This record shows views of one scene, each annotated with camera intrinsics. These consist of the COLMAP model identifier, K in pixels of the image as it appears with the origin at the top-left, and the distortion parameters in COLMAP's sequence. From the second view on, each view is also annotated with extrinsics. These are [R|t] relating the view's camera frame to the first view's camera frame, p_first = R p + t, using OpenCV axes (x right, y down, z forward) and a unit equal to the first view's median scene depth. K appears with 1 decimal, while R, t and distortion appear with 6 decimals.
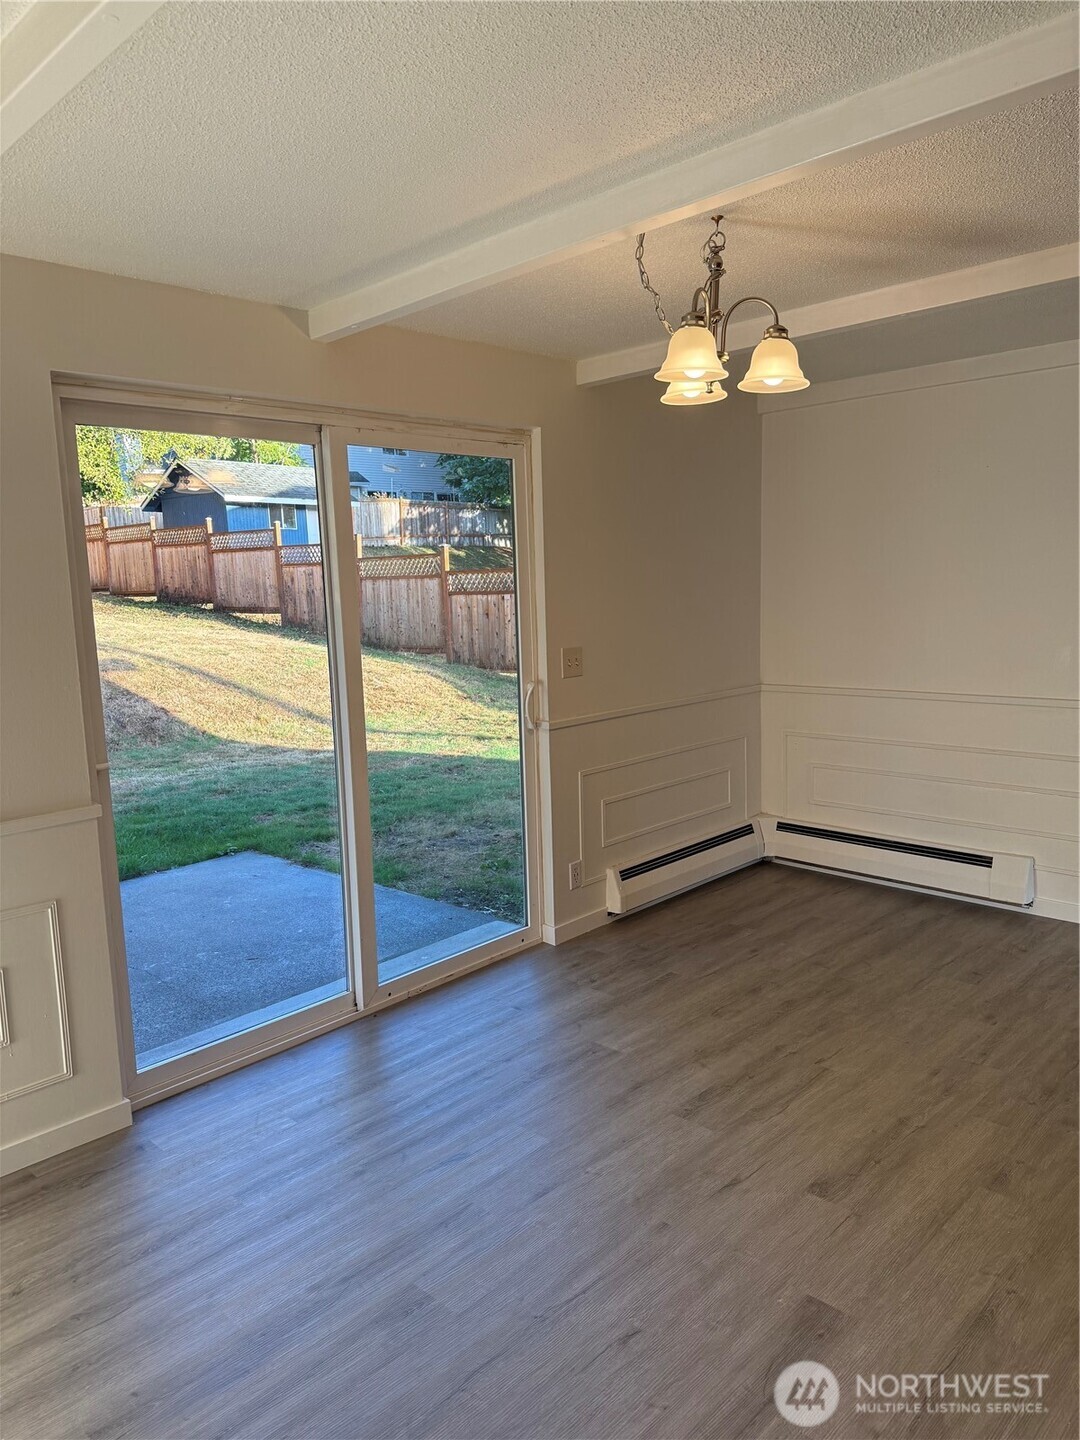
lens RADIAL K [[1018.9, 0, 552.9], [0, 1018.9, 729.0], [0, 0, 1]] dist [0.074733, -0.115512]
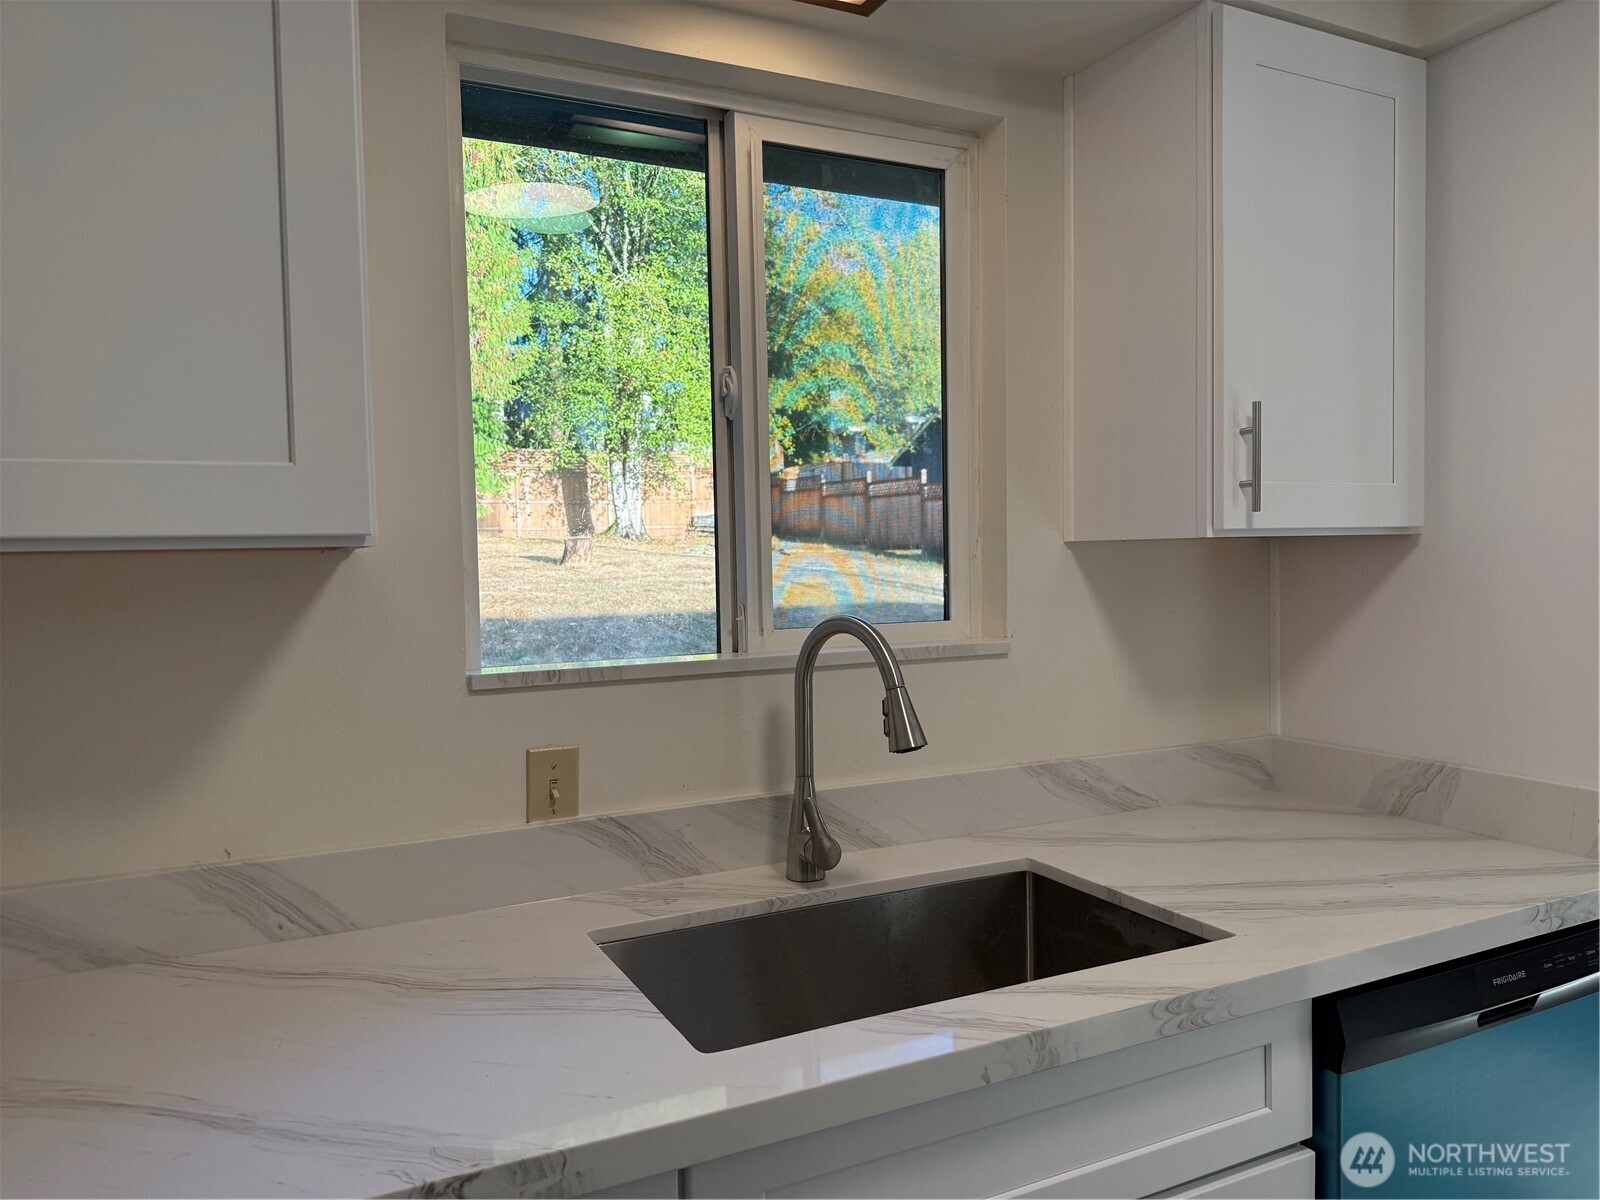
lens RADIAL K [[1132.1, 0, 810.6], [0, 1132.1, 607.0], [0, 0, 1]] dist [0.074733, -0.115512]
pose [[0.949394, 0.032902, -0.312359, -0.169691], [-0.060565, 0.995011, -0.079274, 0.021645], [0.308193, 0.094180, 0.946651, -0.067985]]
